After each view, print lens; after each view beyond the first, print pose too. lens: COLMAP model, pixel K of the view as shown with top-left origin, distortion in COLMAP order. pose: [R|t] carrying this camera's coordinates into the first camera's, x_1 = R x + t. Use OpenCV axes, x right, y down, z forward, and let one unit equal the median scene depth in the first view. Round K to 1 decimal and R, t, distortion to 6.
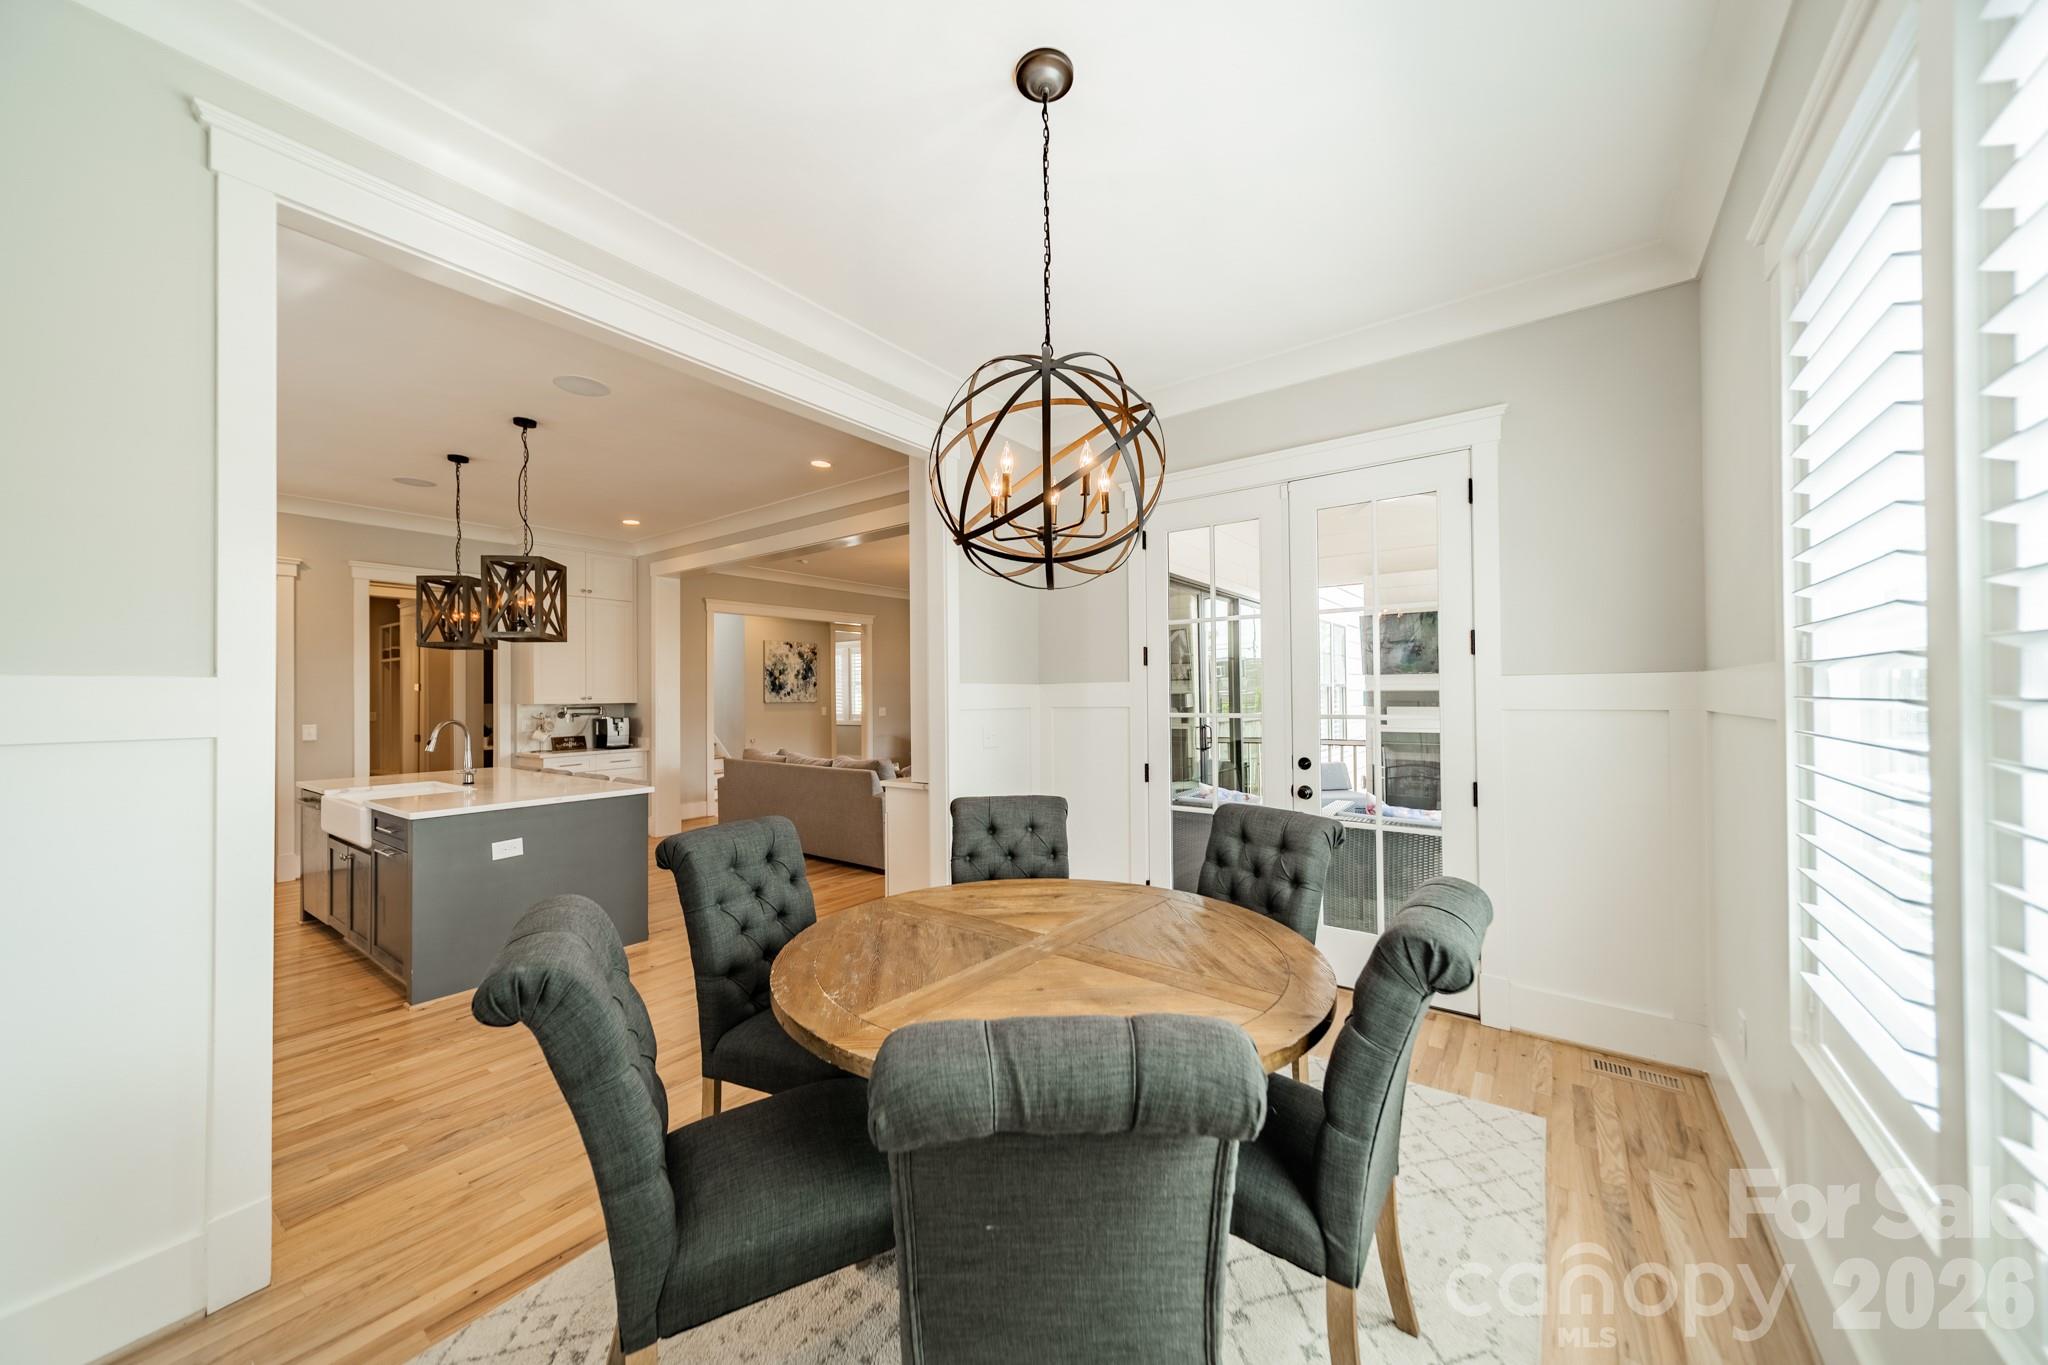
lens RADIAL K [[721.8, 0, 1020.5], [0, 721.8, 681.9], [0, 0, 1]] dist [0.008807, -0.000341]
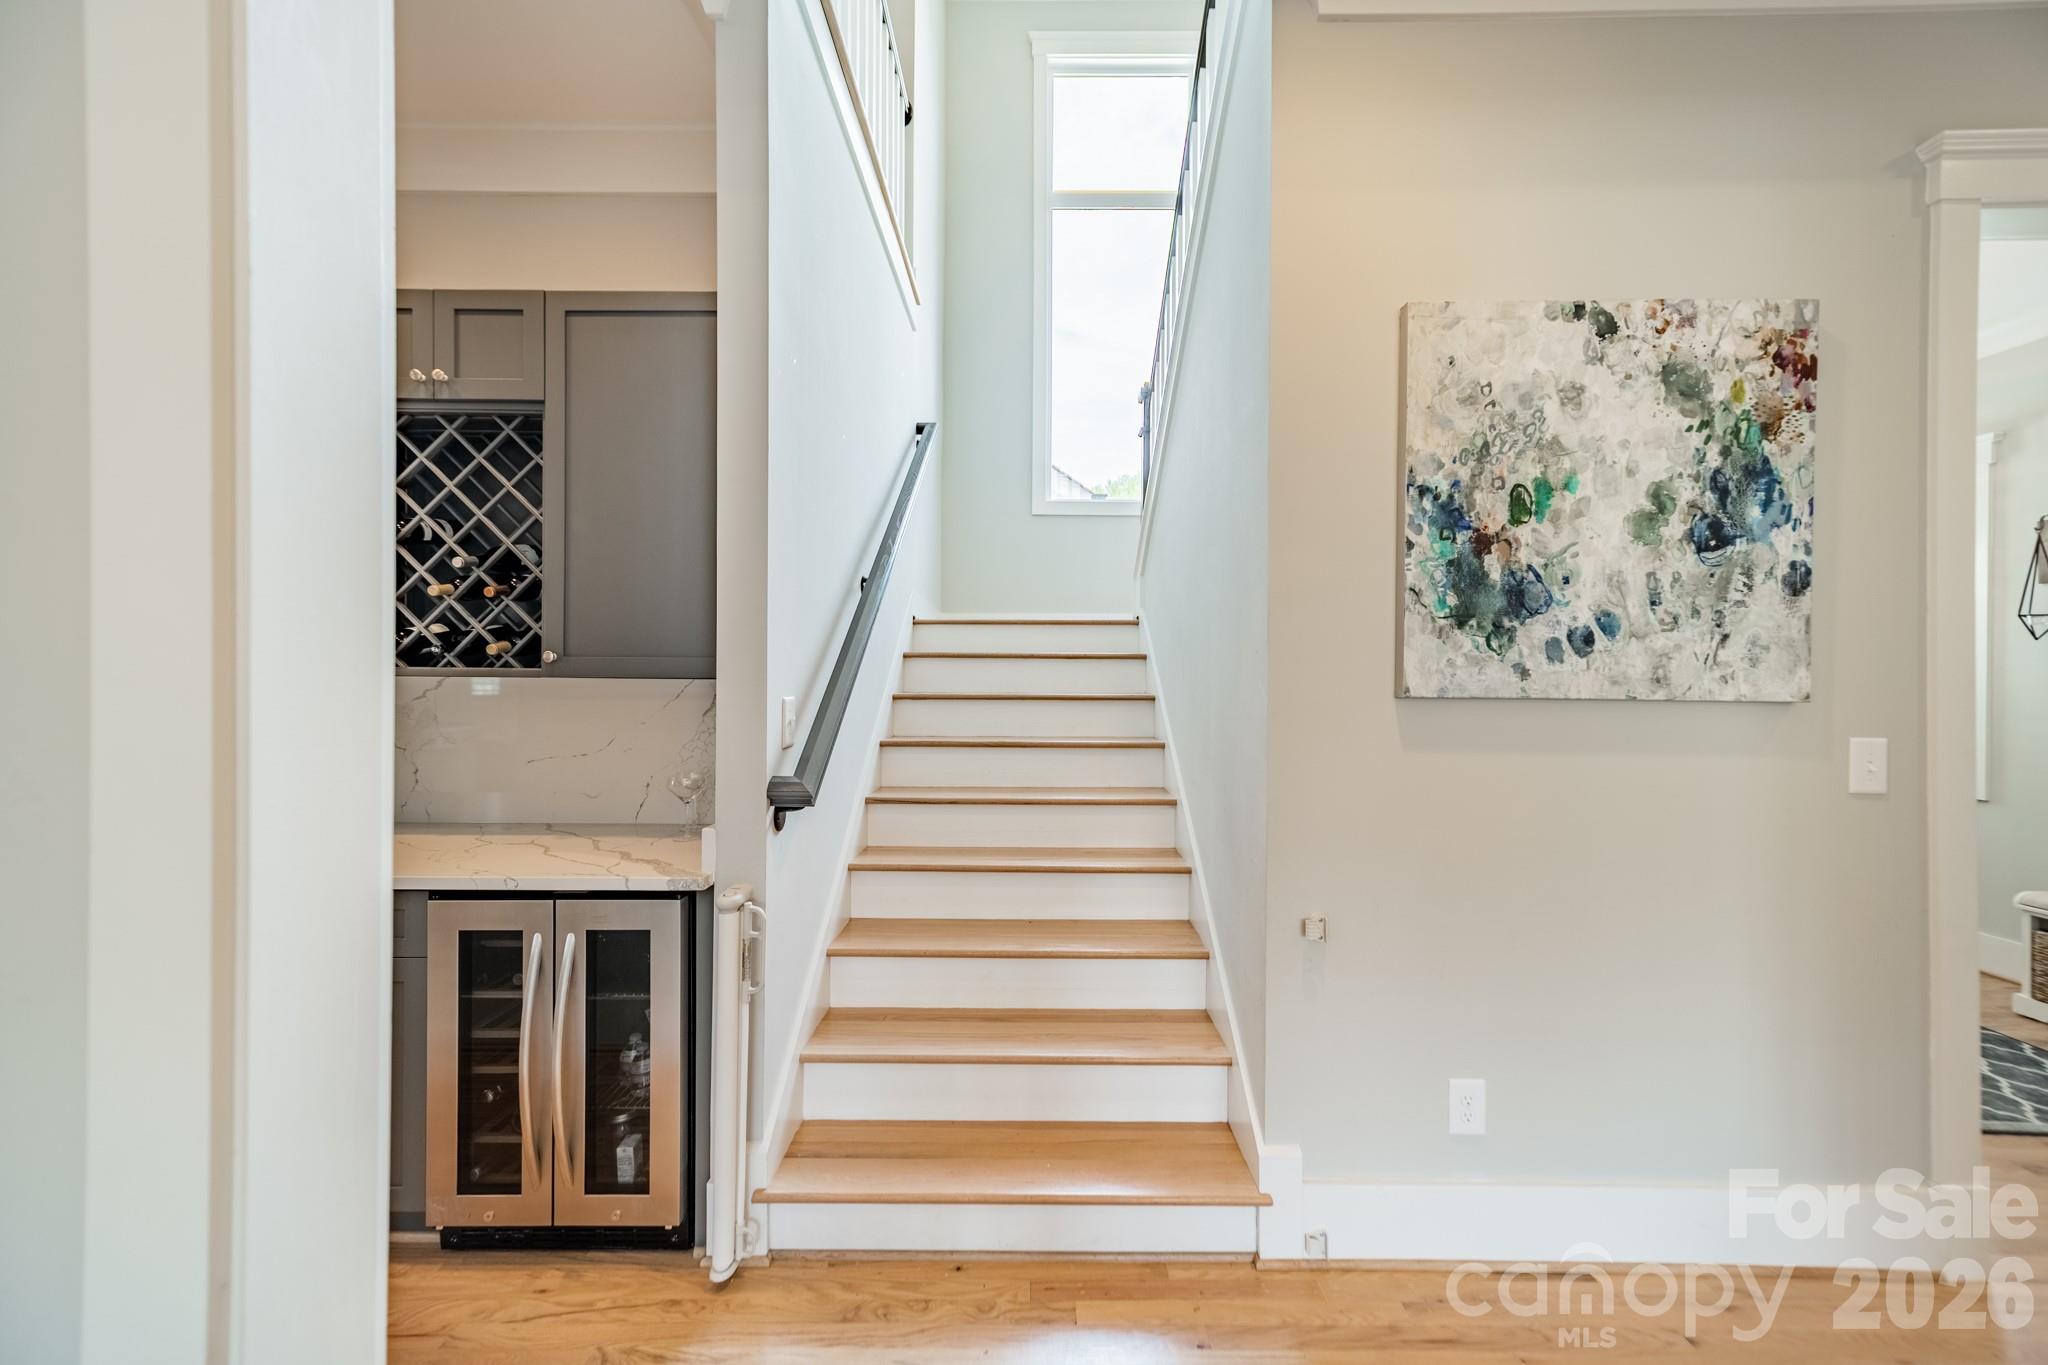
lens RADIAL K [[721.8, 0, 1026.6], [0, 721.8, 678.9], [0, 0, 1]] dist [0.008807, -0.000341]
pose [[0.588546, 0.012569, -0.808366, -0.270366], [0.002471, 0.999847, 0.017345, 0.021650], [0.808460, -0.012206, 0.588425, 0.828282]]
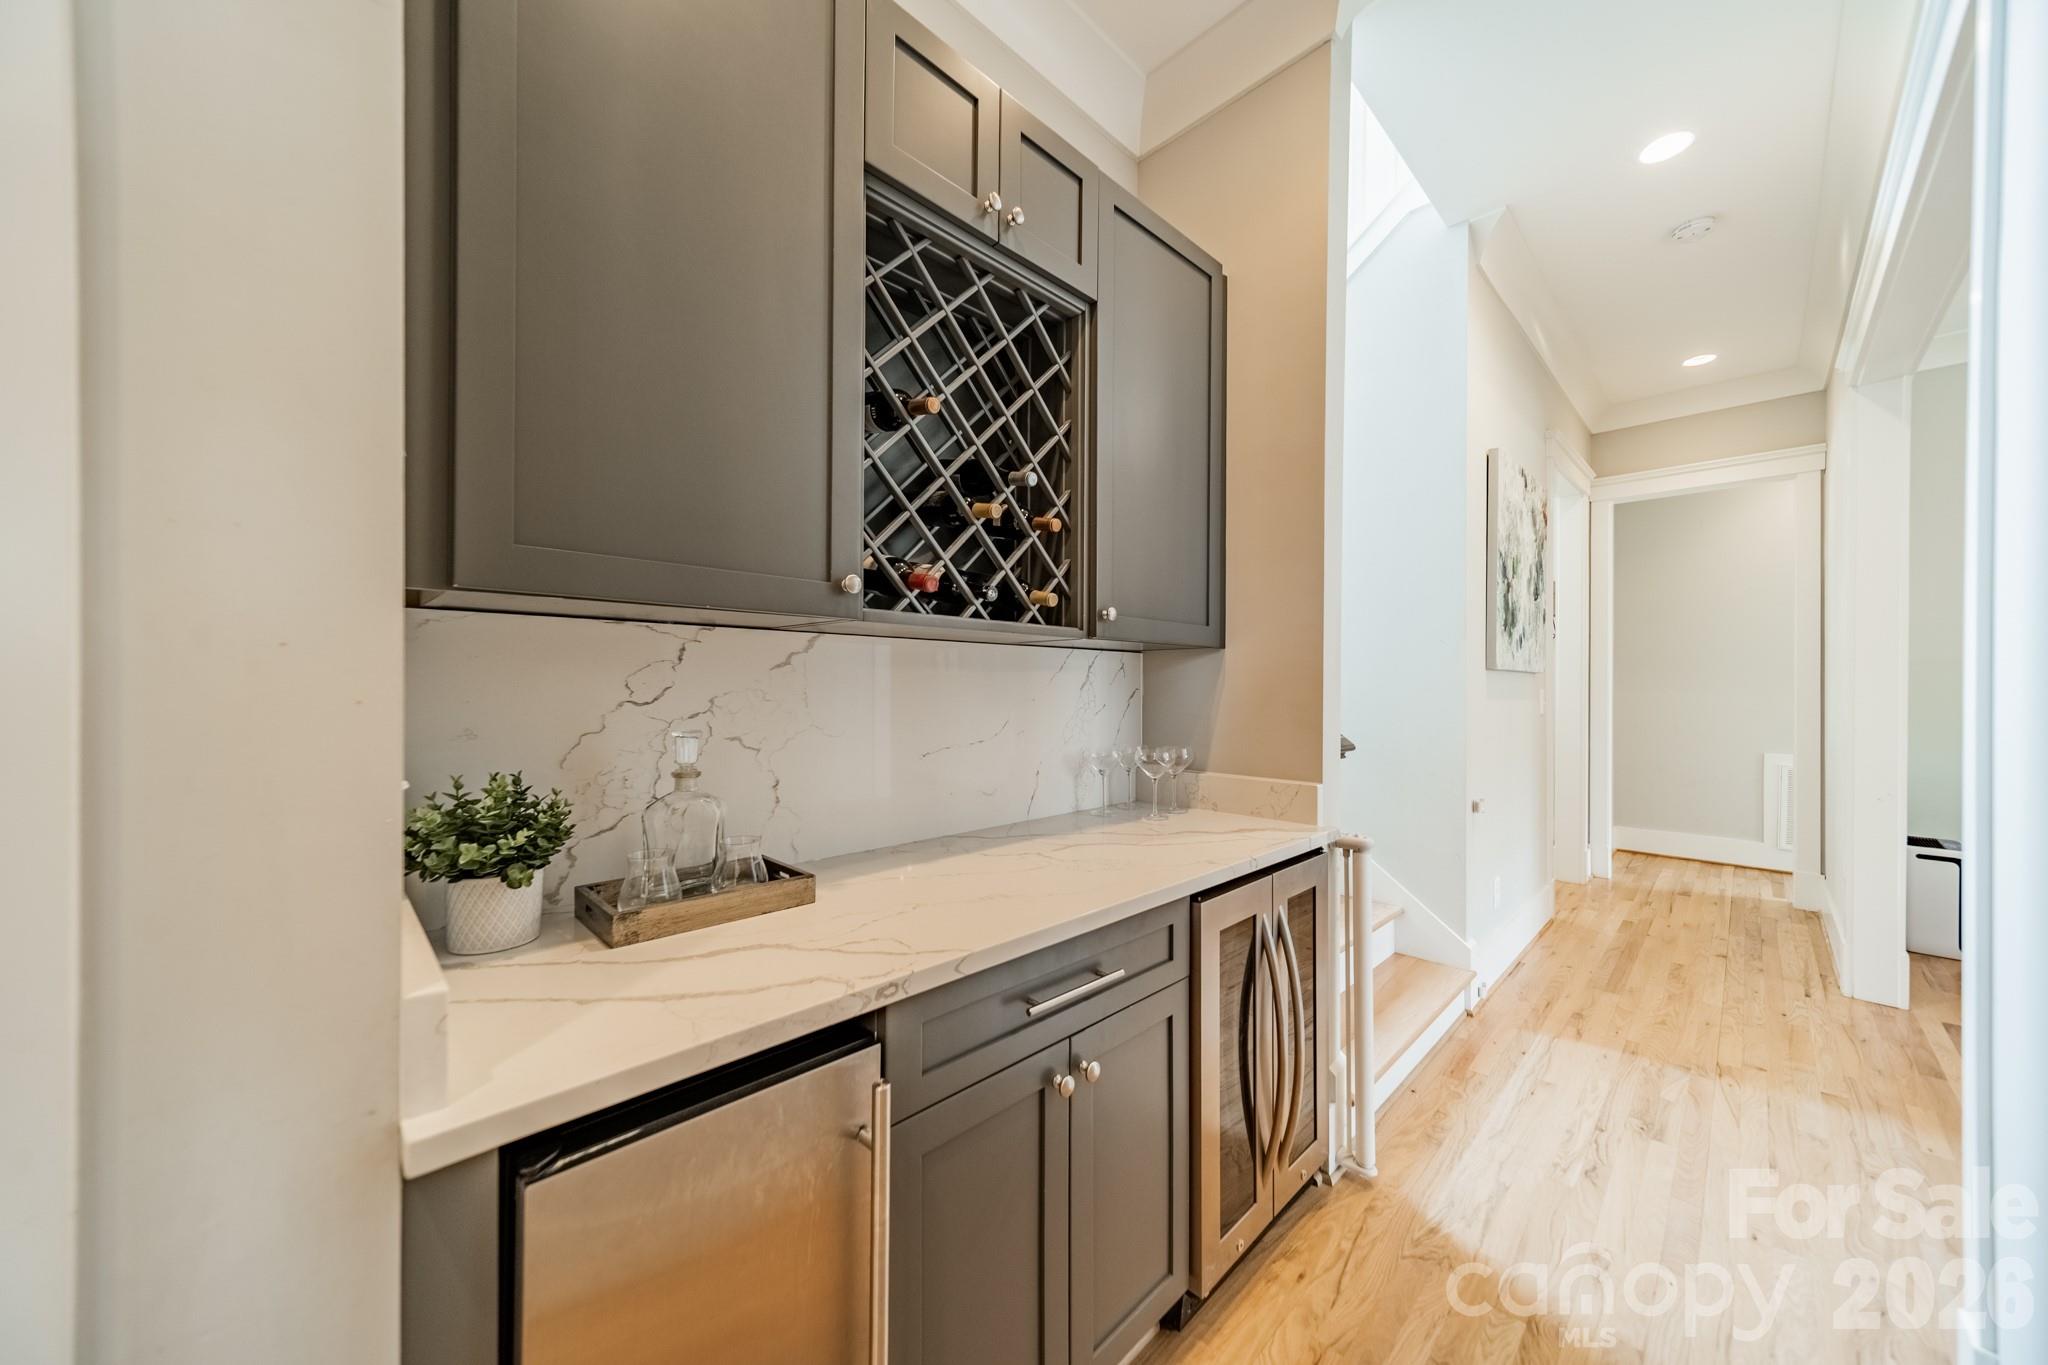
lens RADIAL K [[721.8, 0, 1022.8], [0, 721.8, 686.8], [0, 0, 1]] dist [0.008807, -0.000341]
pose [[0.989309, 0.010091, -0.145487, -0.490003], [-0.007626, 0.999818, 0.017494, 0.031898], [0.145637, -0.016197, 0.989206, 0.682140]]
